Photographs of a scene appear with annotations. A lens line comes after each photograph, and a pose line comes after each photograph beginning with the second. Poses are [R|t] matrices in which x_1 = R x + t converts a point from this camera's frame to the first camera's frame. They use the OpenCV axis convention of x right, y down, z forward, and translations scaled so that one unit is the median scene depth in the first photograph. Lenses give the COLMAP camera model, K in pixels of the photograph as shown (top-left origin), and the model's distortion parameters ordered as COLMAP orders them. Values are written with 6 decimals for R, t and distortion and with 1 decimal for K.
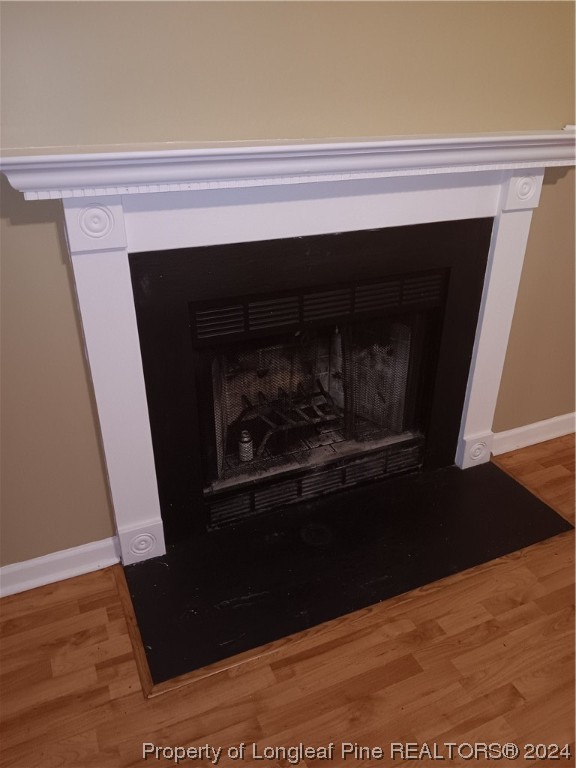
lens RADIAL K [[598.0, 0, 288.7], [0, 598.0, 389.8], [0, 0, 1]] dist [0.042071, -0.106951]
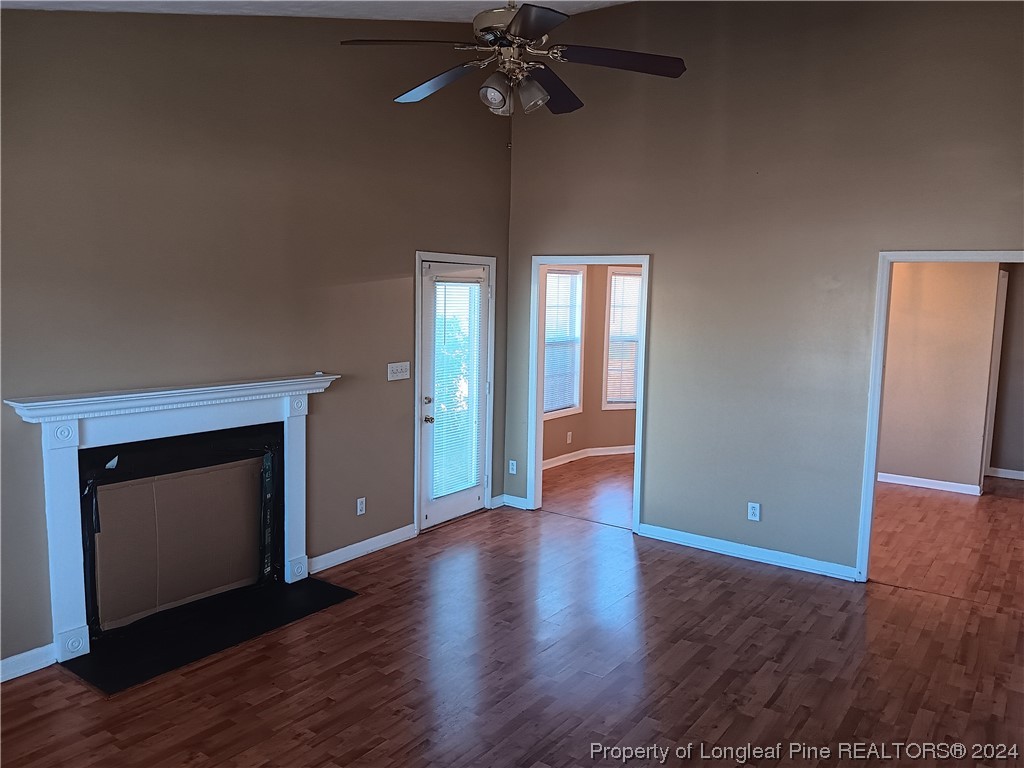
lens RADIAL K [[797.4, 0, 513.3], [0, 797.4, 386.8], [0, 0, 1]] dist [0.042071, -0.106951]
pose [[0.862860, -0.040641, 0.503806, -0.304217], [0.215580, 0.931142, -0.294108, 0.530830], [-0.457162, 0.362384, 0.812207, -1.466620]]
